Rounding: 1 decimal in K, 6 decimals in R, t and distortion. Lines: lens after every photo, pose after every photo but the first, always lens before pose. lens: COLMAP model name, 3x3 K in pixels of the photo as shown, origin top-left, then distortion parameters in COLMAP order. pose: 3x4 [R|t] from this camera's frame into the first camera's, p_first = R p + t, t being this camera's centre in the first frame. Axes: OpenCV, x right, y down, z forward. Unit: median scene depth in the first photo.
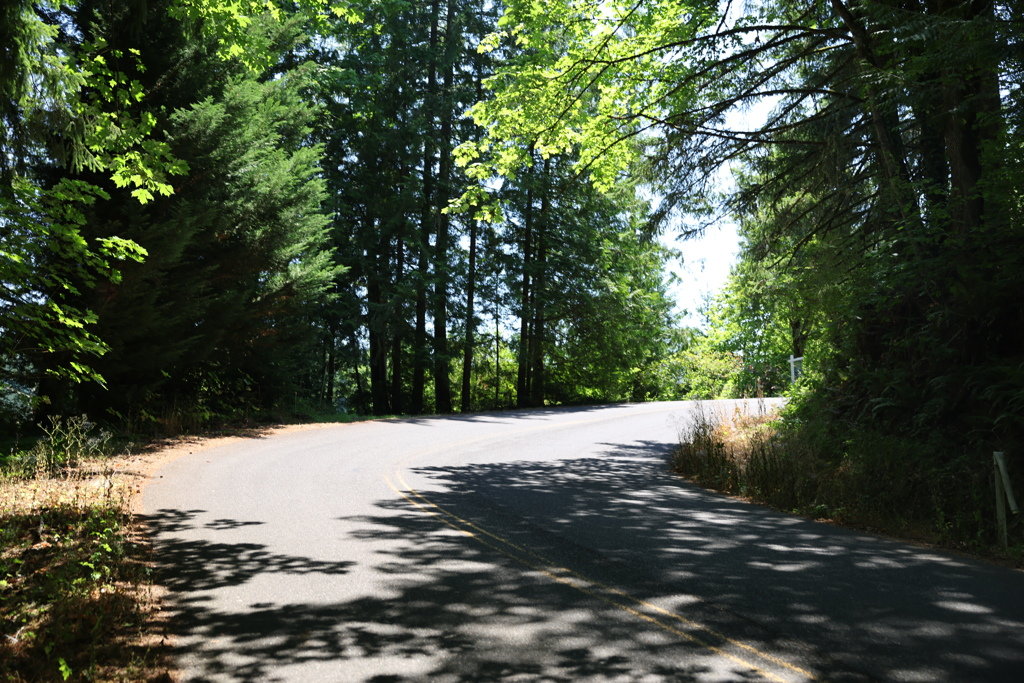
lens RADIAL K [[1163.8, 0, 527.6], [0, 1163.8, 343.0], [0, 0, 1]] dist [0.085052, 0.000000]
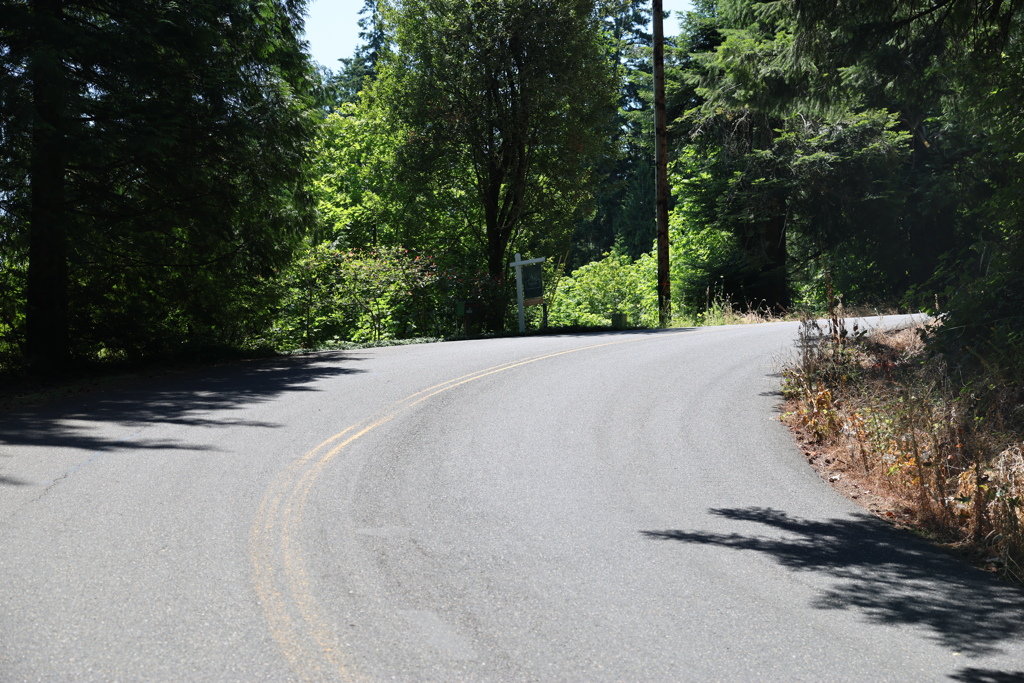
lens RADIAL K [[1569.2, 0, 504.6], [0, 1569.2, 342.1], [0, 0, 1]] dist [0.200751, 0.000000]
pose [[0.905511, -0.012478, 0.424139, -0.154708], [-0.018507, 0.997455, 0.068857, 0.002629], [-0.423919, -0.070200, 0.902975, 0.600088]]
